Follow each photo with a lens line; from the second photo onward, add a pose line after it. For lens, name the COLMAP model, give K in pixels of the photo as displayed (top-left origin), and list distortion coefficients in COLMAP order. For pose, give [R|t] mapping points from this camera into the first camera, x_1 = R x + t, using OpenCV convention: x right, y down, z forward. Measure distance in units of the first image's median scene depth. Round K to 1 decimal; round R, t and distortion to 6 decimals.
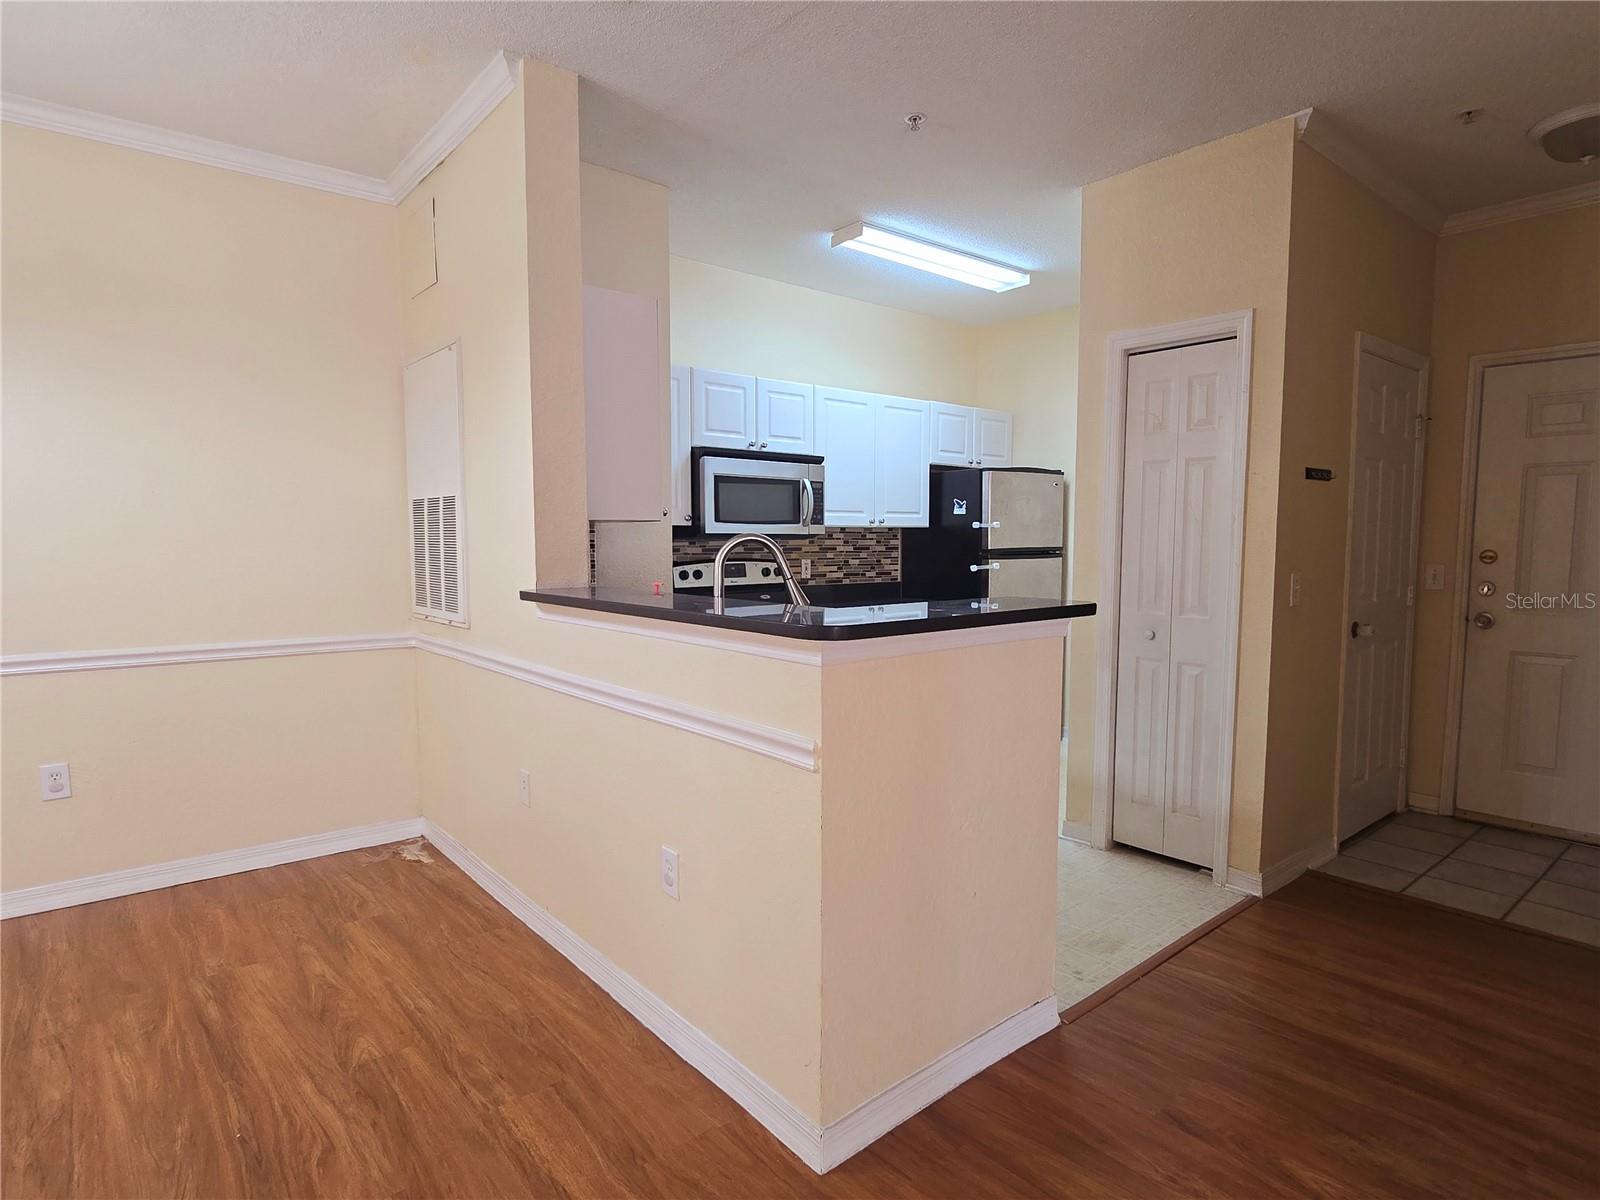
lens RADIAL K [[877.2, 0, 812.4], [0, 877.2, 612.4], [0, 0, 1]] dist [-0.002081, -0.003042]
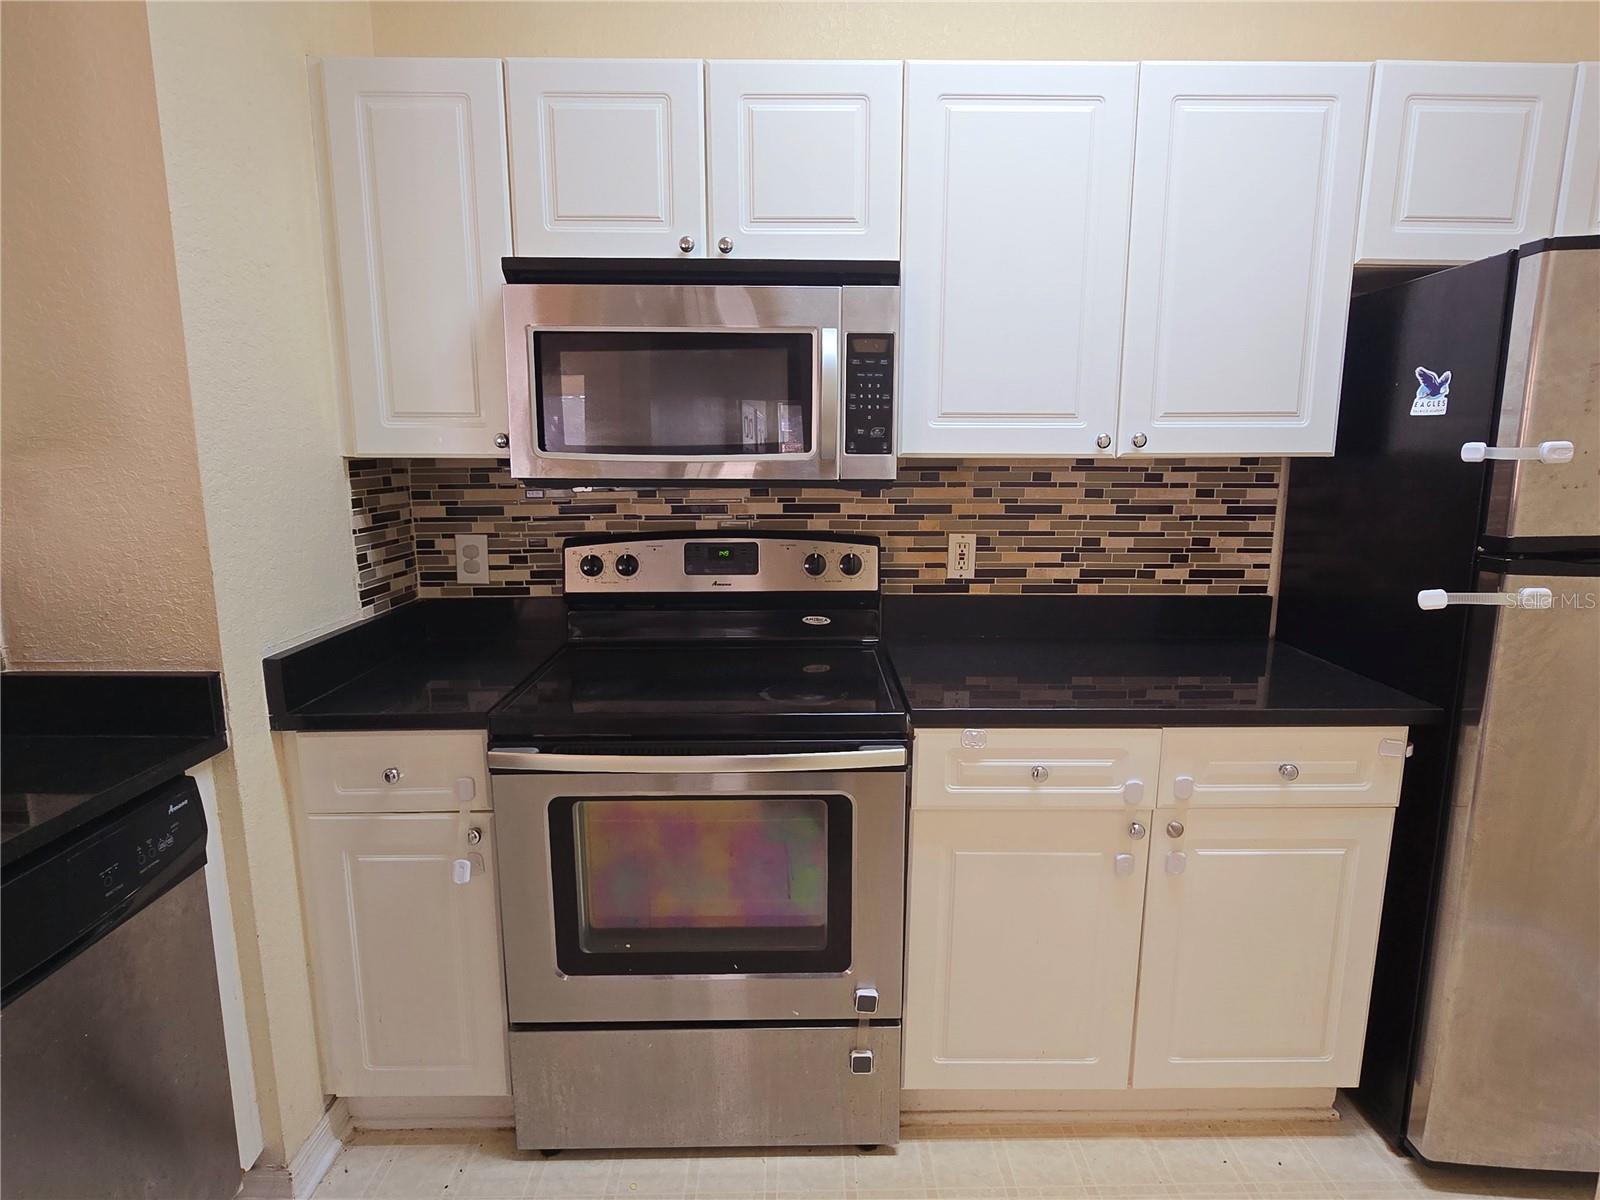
lens RADIAL K [[877.2, 0, 812.4], [0, 877.2, 612.4], [0, 0, 1]] dist [-0.002081, -0.003042]
pose [[0.774245, 0.113562, -0.622614, 0.225406], [-0.054282, 0.992060, 0.113445, -0.074389], [0.630553, -0.054038, 0.774262, 0.695242]]
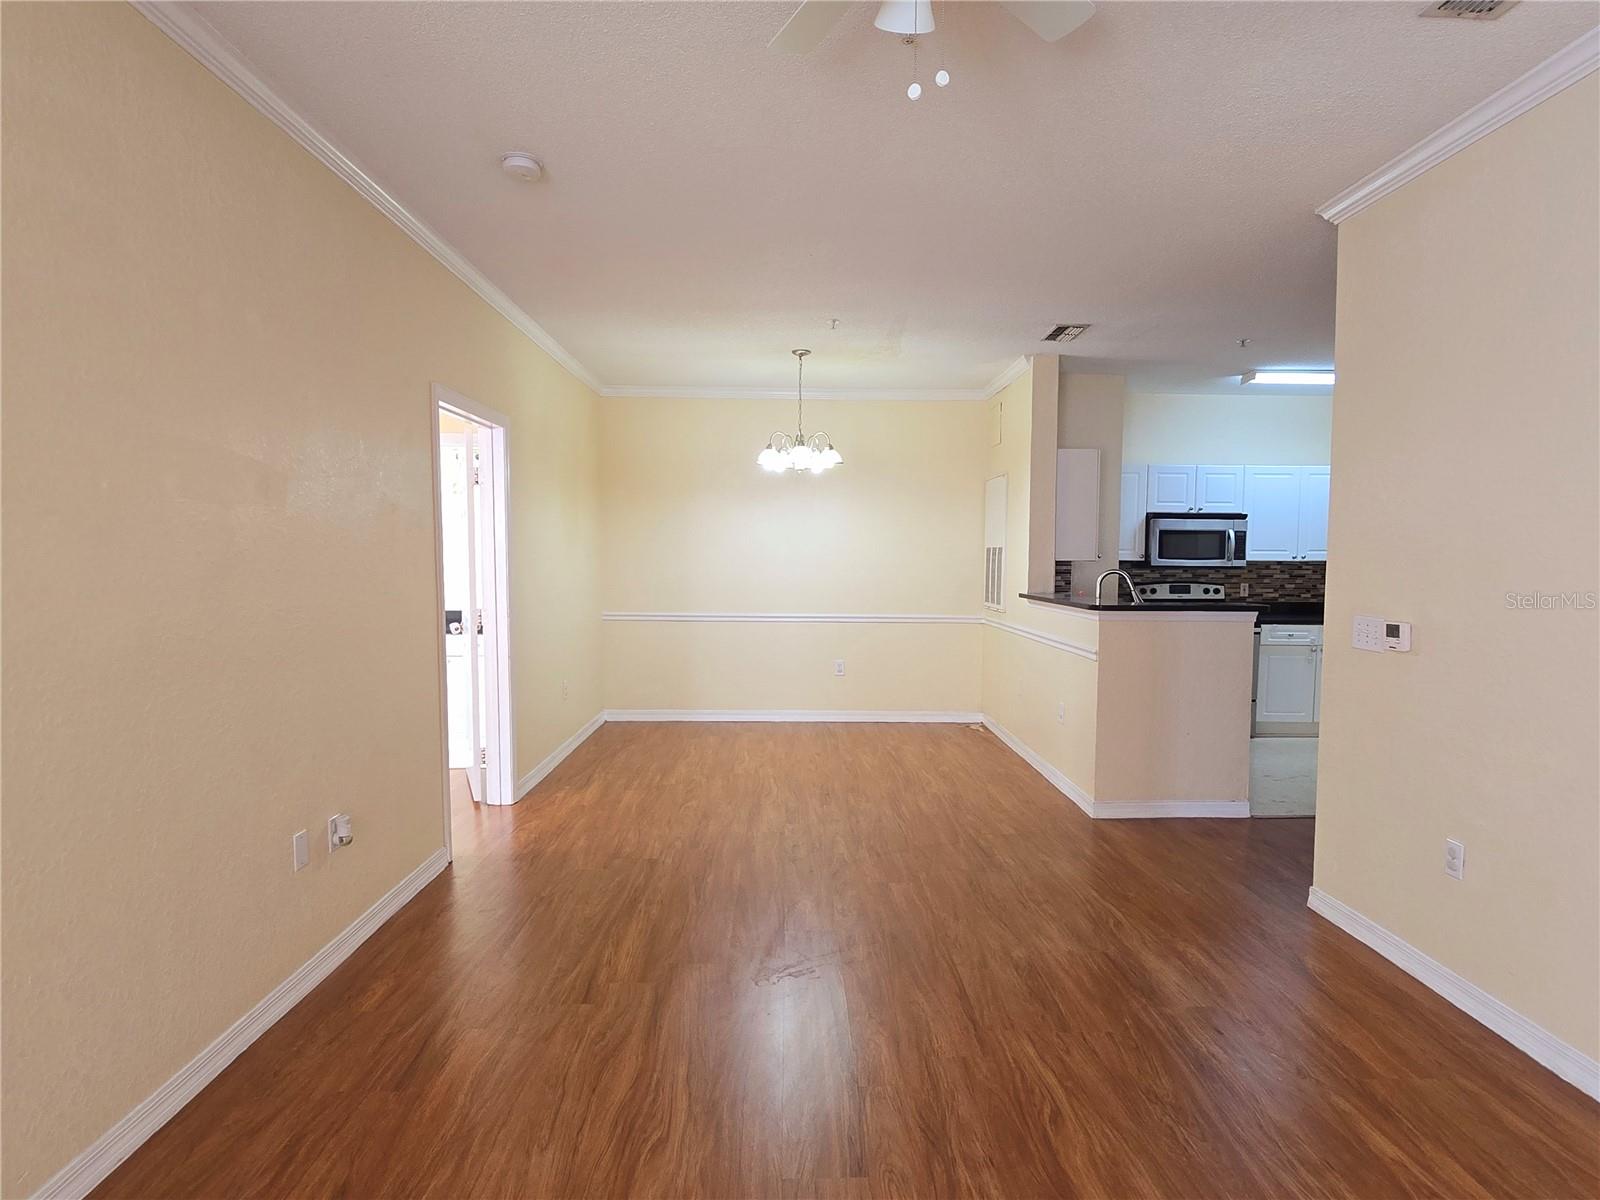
lens RADIAL K [[877.2, 0, 812.4], [0, 877.2, 612.4], [0, 0, 1]] dist [-0.002081, -0.003042]
pose [[0.782876, 0.043839, -0.620631, 0.364854], [-0.057984, 0.998314, -0.002624, 0.034536], [0.619470, 0.038041, 0.784098, -0.609206]]
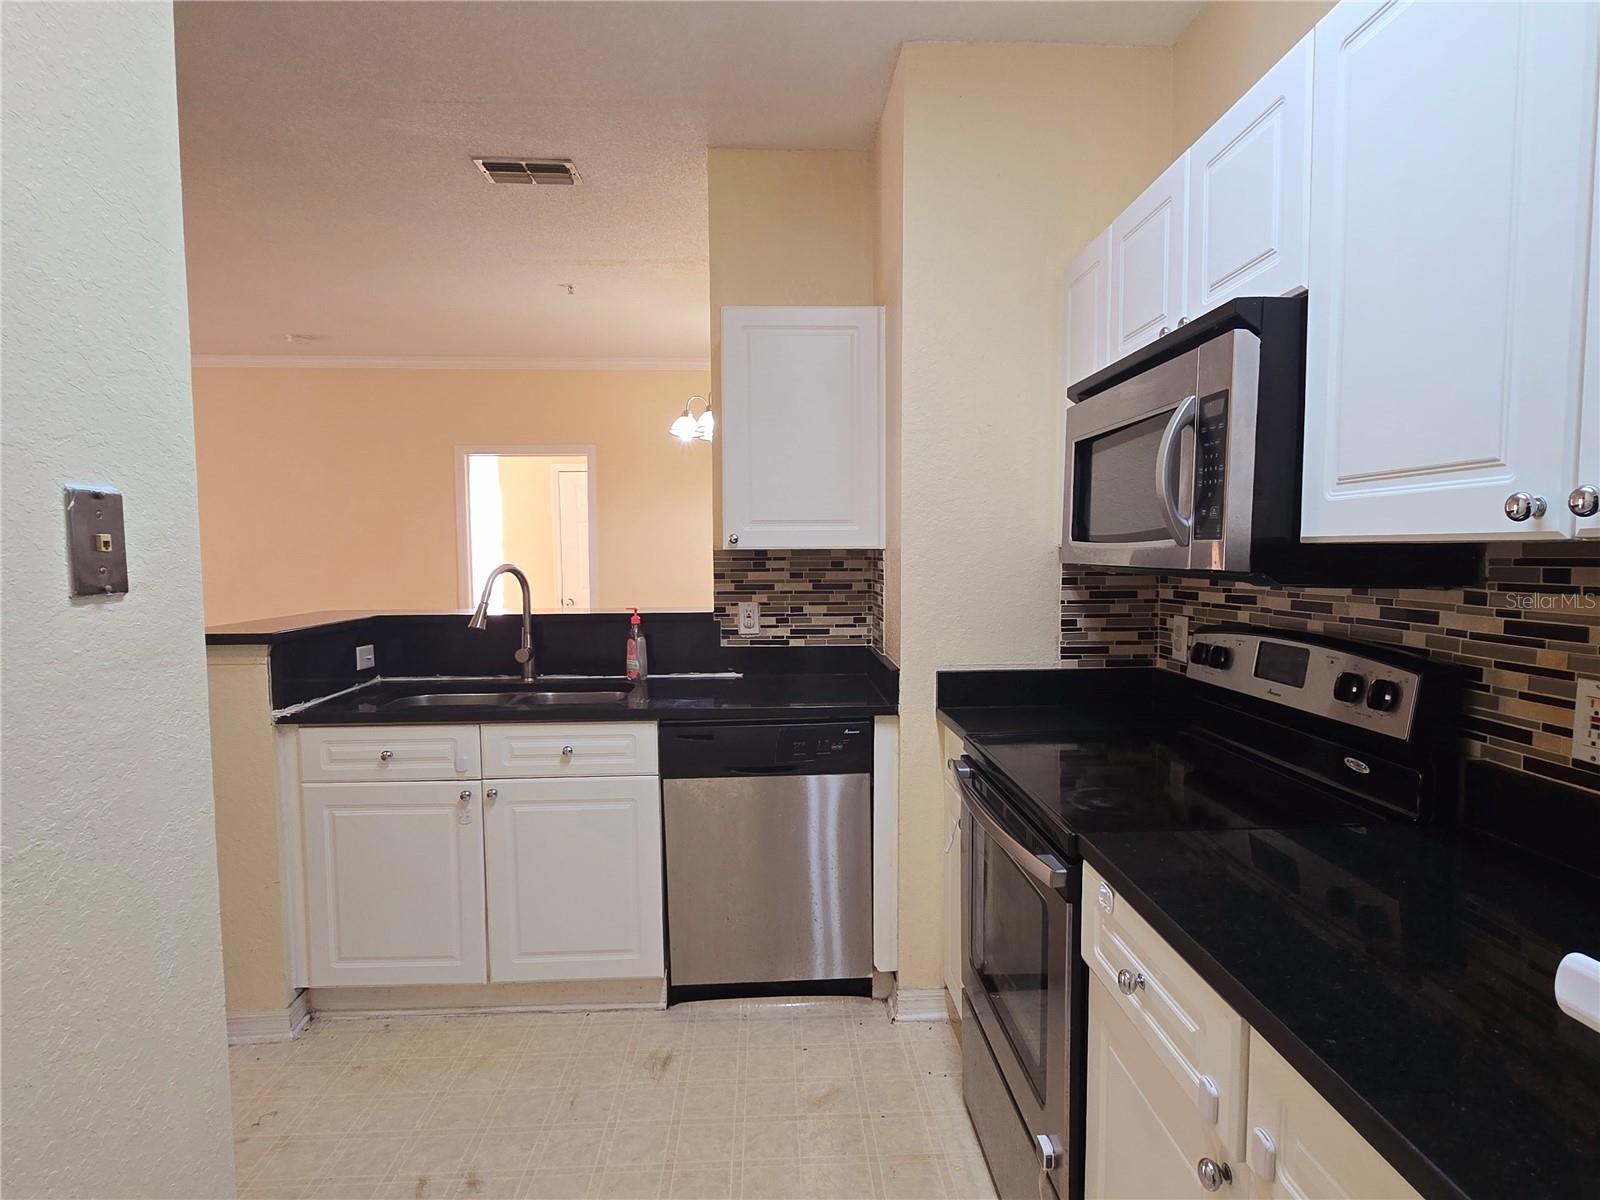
lens RADIAL K [[877.2, 0, 812.4], [0, 877.2, 612.4], [0, 0, 1]] dist [-0.002081, -0.003042]
pose [[-0.602695, 0.057690, -0.795884, 0.328537], [-0.064476, 0.990601, 0.120630, -0.102816], [0.795363, 0.124018, -0.593311, 1.075106]]
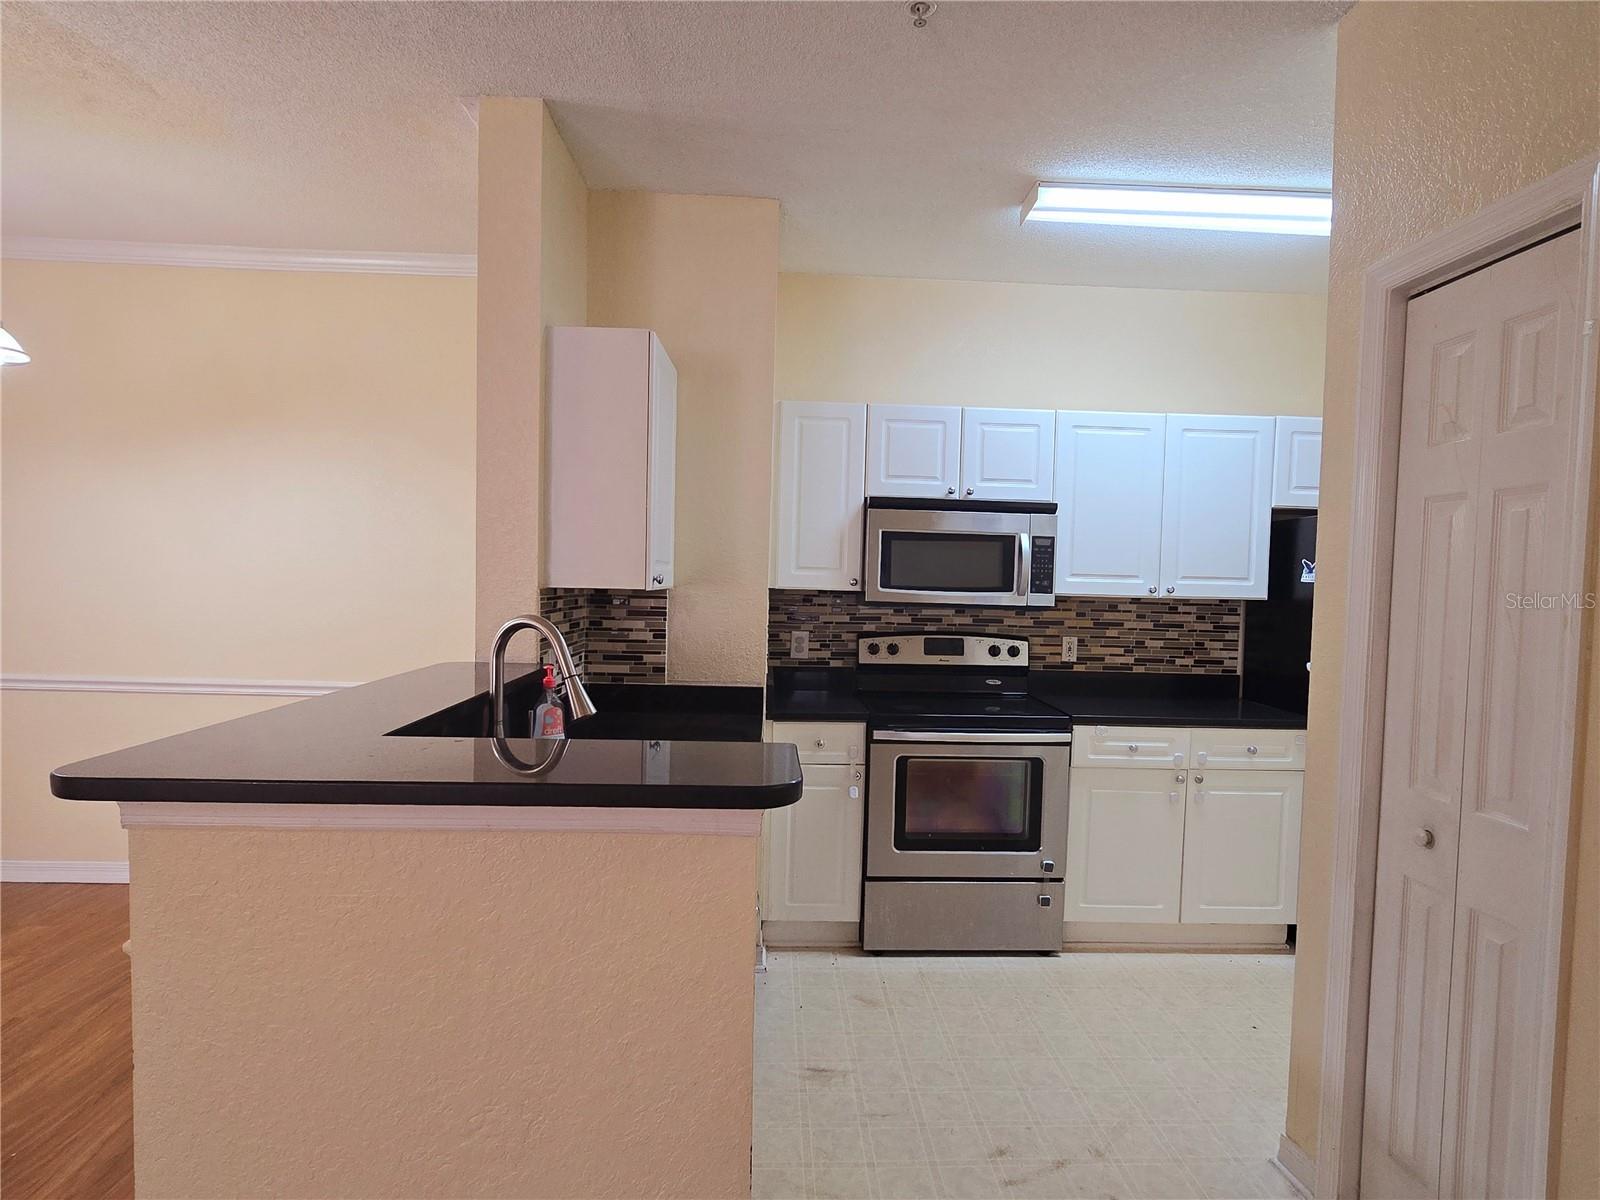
lens RADIAL K [[877.2, 0, 812.4], [0, 877.2, 612.4], [0, 0, 1]] dist [-0.002081, -0.003042]
pose [[0.793684, 0.043378, -0.606782, 0.307112], [-0.076971, 0.996599, -0.029435, -0.046625], [0.603442, 0.070067, 0.794323, 0.284917]]
